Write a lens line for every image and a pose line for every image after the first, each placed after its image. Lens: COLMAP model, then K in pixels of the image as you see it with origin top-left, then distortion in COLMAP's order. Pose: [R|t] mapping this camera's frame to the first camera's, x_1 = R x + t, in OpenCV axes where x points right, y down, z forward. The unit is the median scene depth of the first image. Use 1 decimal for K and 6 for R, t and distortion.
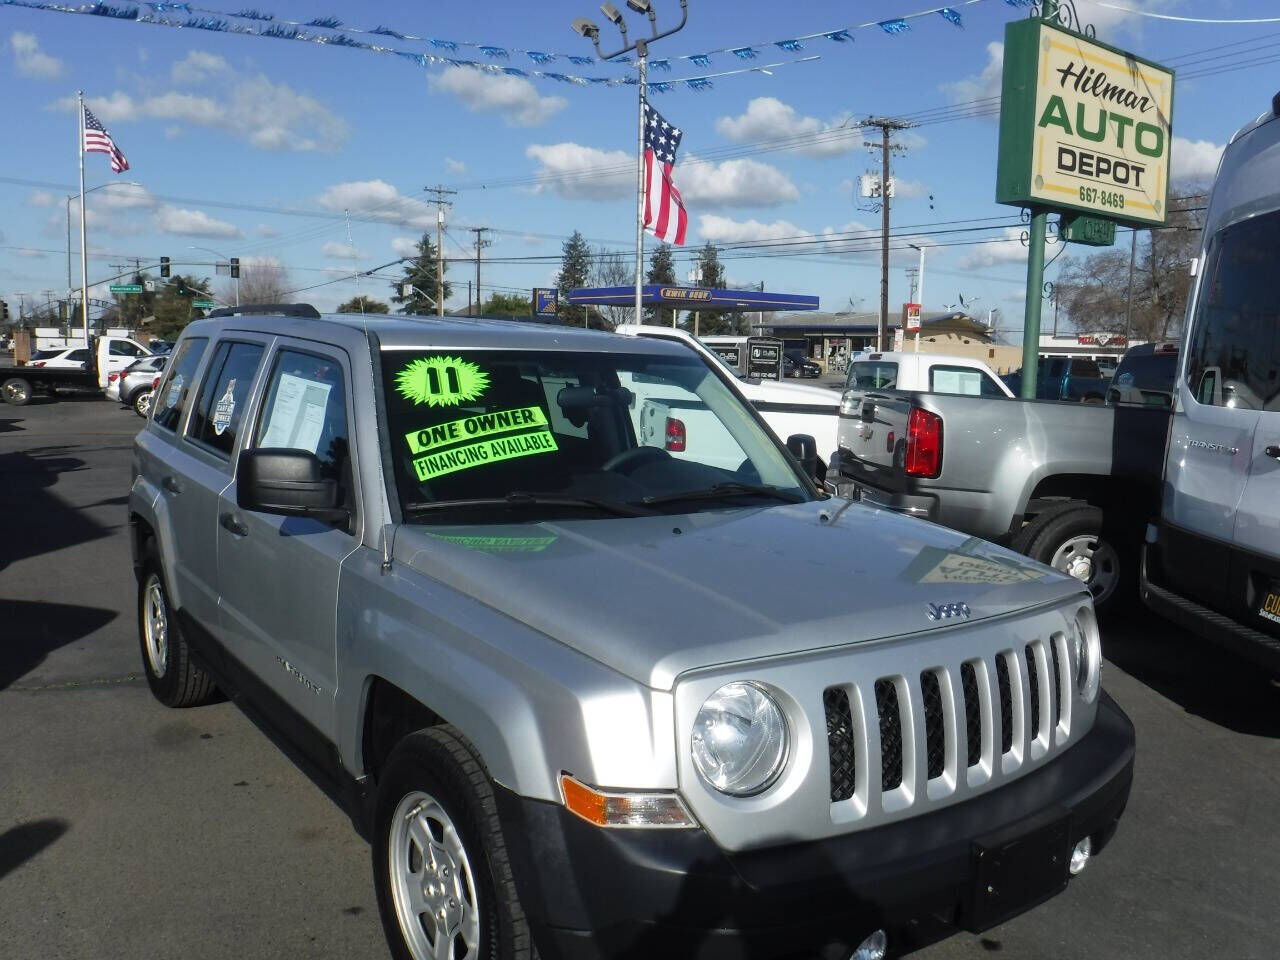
lens RADIAL K [[1054.6, 0, 640.0], [0, 1054.6, 480.0], [0, 0, 1]] dist [-0.078695, 0.019595]
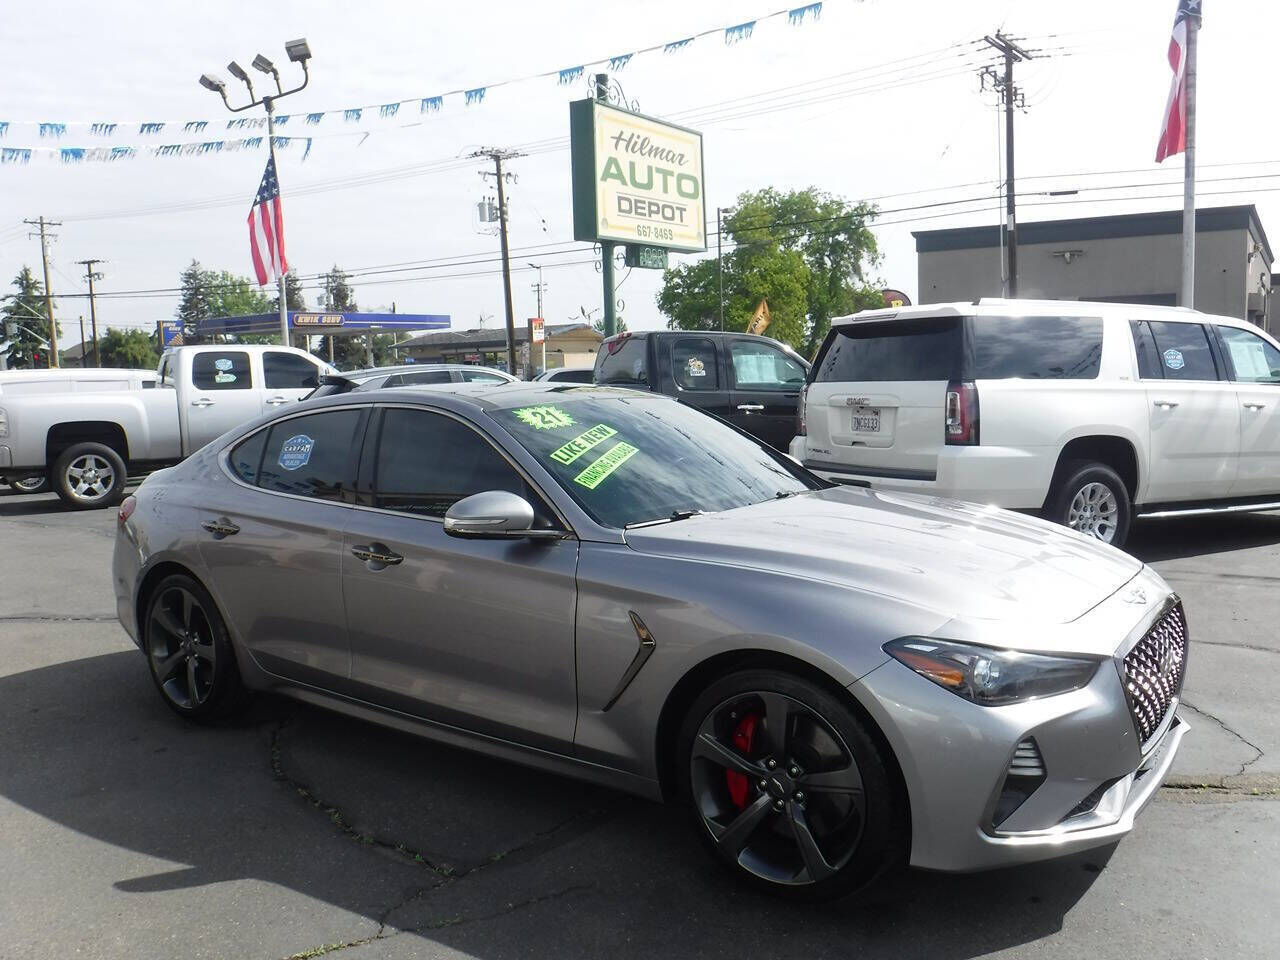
lens RADIAL K [[1047.7, 0, 640.6], [0, 1047.7, 489.1], [0, 0, 1]] dist [-0.077354, 0.013222]
pose [[0.940943, -0.094458, 0.325122, -0.027730], [0.096598, 0.995277, 0.009592, 0.034052], [-0.324493, 0.022381, 0.945623, -0.226837]]
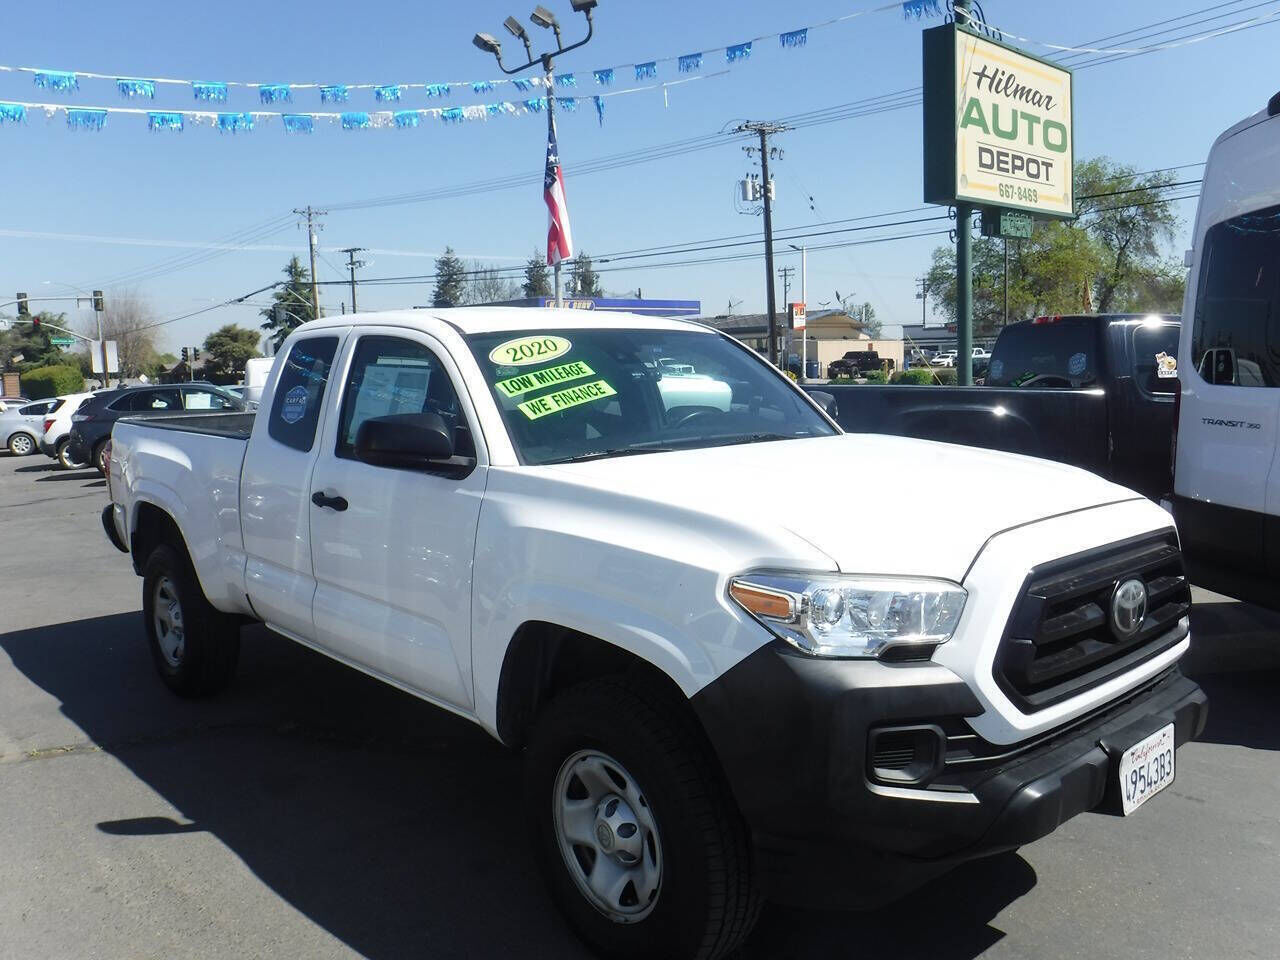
lens RADIAL K [[1057.5, 0, 637.2], [0, 1057.5, 468.0], [0, 0, 1]] dist [-0.071460, 0.008394]
pose [[0.991809, -0.065818, 0.109470, -0.067234], [0.068078, 0.997535, -0.017030, -0.004141], [-0.108079, 0.024343, 0.993844, 0.000944]]
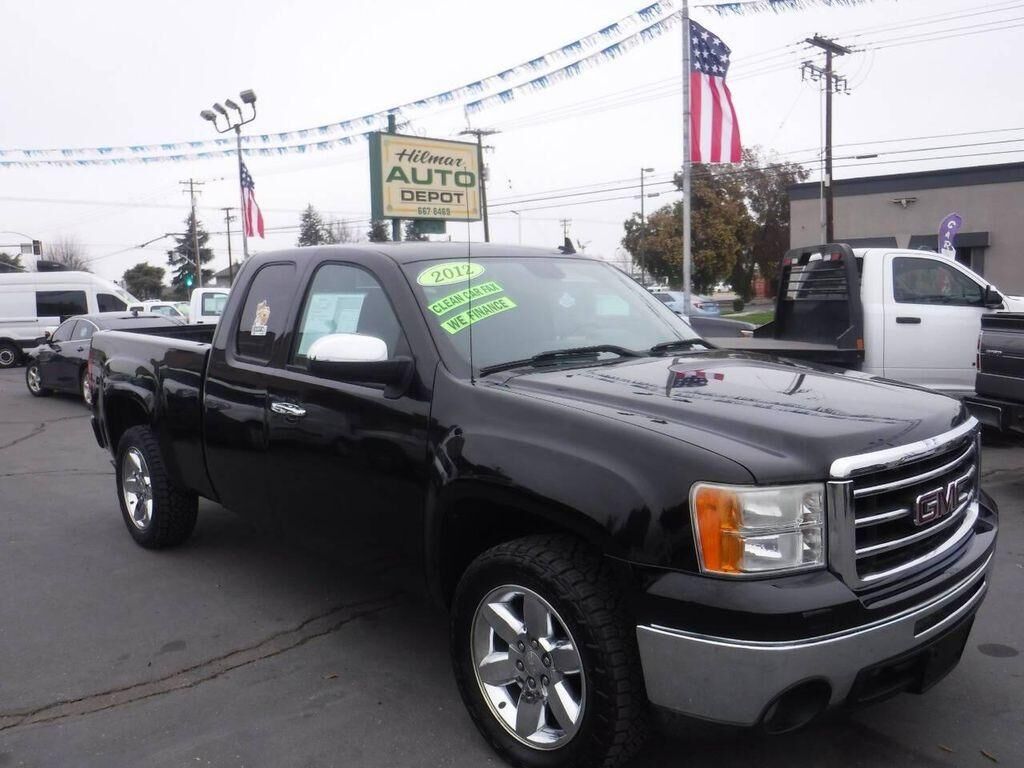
lens RADIAL K [[846.0, 0, 509.8], [0, 846.0, 374.4], [0, 0, 1]] dist [-0.071460, 0.008394]
pose [[0.989332, -0.067739, 0.128971, 0.350634], [0.070305, 0.997406, -0.015444, 0.083687], [-0.127590, 0.024347, 0.991528, -0.652276]]
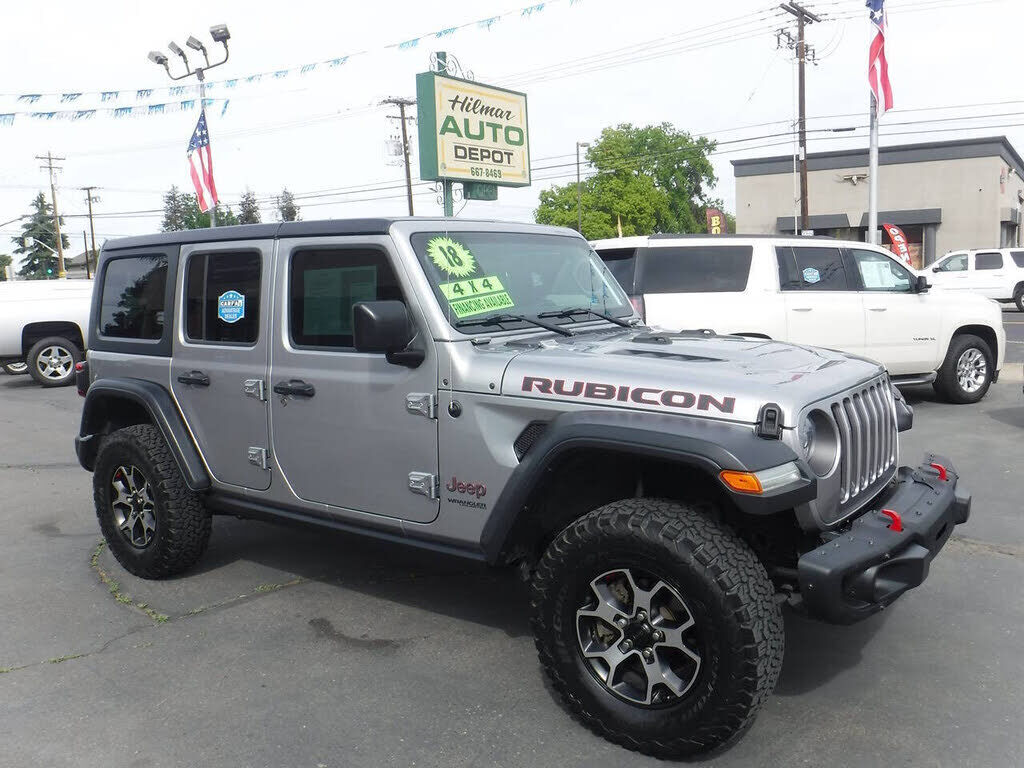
lens RADIAL K [[844.4, 0, 512.0], [0, 844.4, 384.0], [0, 0, 1]] dist [-0.072193, 0.012883]
pose [[0.950243, -0.103958, 0.293652, 0.043858], [0.100059, 0.994579, 0.028312, 0.037407], [-0.295004, 0.002480, 0.955493, -0.327228]]
